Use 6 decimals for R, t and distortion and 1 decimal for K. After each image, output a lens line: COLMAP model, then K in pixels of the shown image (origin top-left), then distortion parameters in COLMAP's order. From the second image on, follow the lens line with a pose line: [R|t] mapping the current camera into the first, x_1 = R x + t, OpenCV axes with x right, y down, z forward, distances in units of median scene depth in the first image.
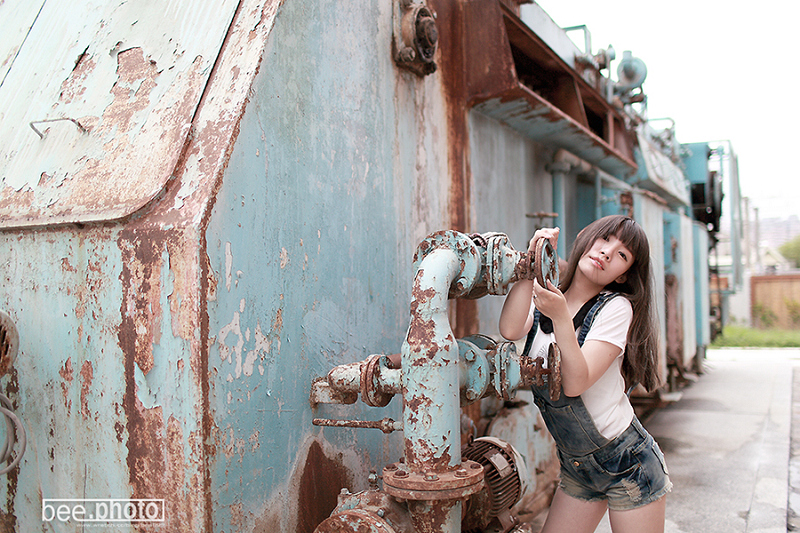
lens RADIAL K [[897.9, 0, 400.0], [0, 897.9, 266.5], [0, 0, 1]] dist [-0.016749, 0.001682]
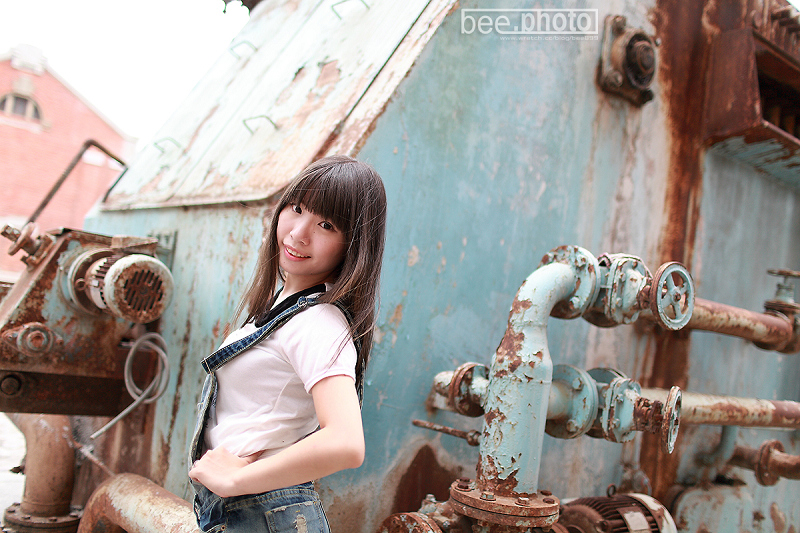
lens RADIAL K [[824.1, 0, 400.0], [0, 824.1, 276.7], [0, 0, 1]] dist [-0.021152, 0.014725]
pose [[0.872893, 0.119195, -0.473129, 0.288169], [-0.154578, 0.987308, -0.036455, 0.047412], [0.462778, 0.104957, 0.880239, 0.158143]]
